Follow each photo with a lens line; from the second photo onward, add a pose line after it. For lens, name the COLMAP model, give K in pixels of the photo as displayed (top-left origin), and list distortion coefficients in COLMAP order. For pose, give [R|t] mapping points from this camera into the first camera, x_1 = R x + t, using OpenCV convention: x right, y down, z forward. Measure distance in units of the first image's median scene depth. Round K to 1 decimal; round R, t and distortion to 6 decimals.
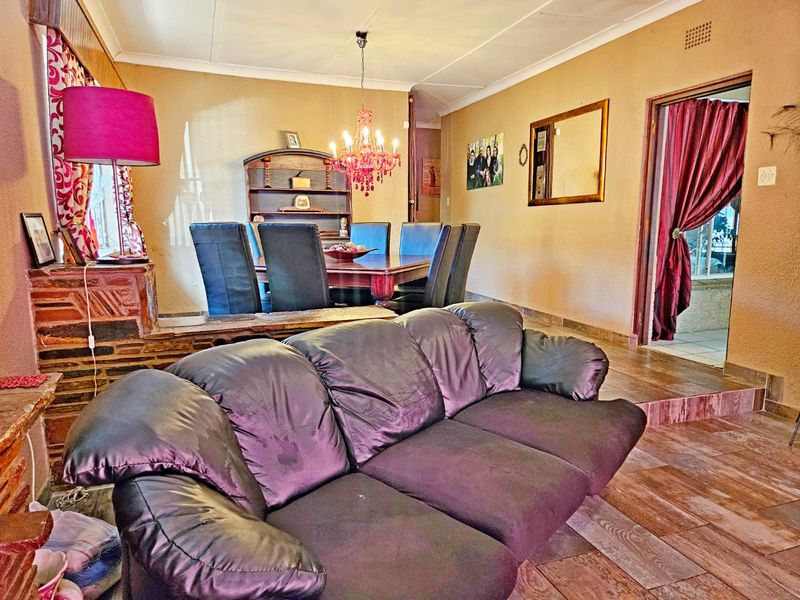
lens RADIAL K [[534.1, 0, 397.2], [0, 534.1, 302.4], [0, 0, 1]] dist [0.058448, -0.033308]
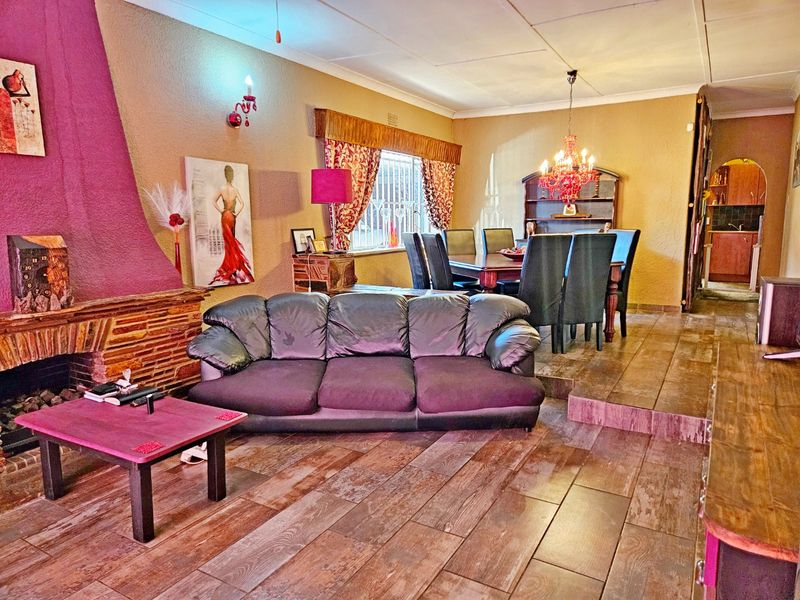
lens RADIAL K [[534.1, 0, 404.0], [0, 534.1, 299.1], [0, 0, 1]] dist [0.058448, -0.033308]
pose [[0.638837, 0.110002, -0.761437, 1.010676], [-0.107587, 0.992774, 0.053158, -0.033901], [0.761782, 0.047961, 0.646056, -0.049435]]
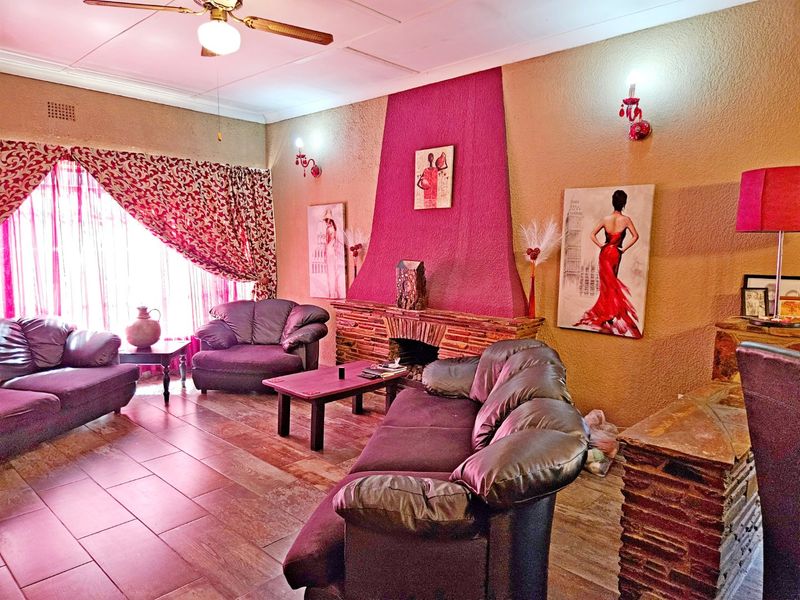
lens RADIAL K [[534.1, 0, 401.3], [0, 534.1, 304.0], [0, 0, 1]] dist [0.058448, -0.033308]
pose [[-0.891104, 0.042529, -0.451802, 0.541916], [-0.080706, 0.964875, 0.250004, -0.279442], [0.446565, 0.259243, -0.856372, 1.378123]]
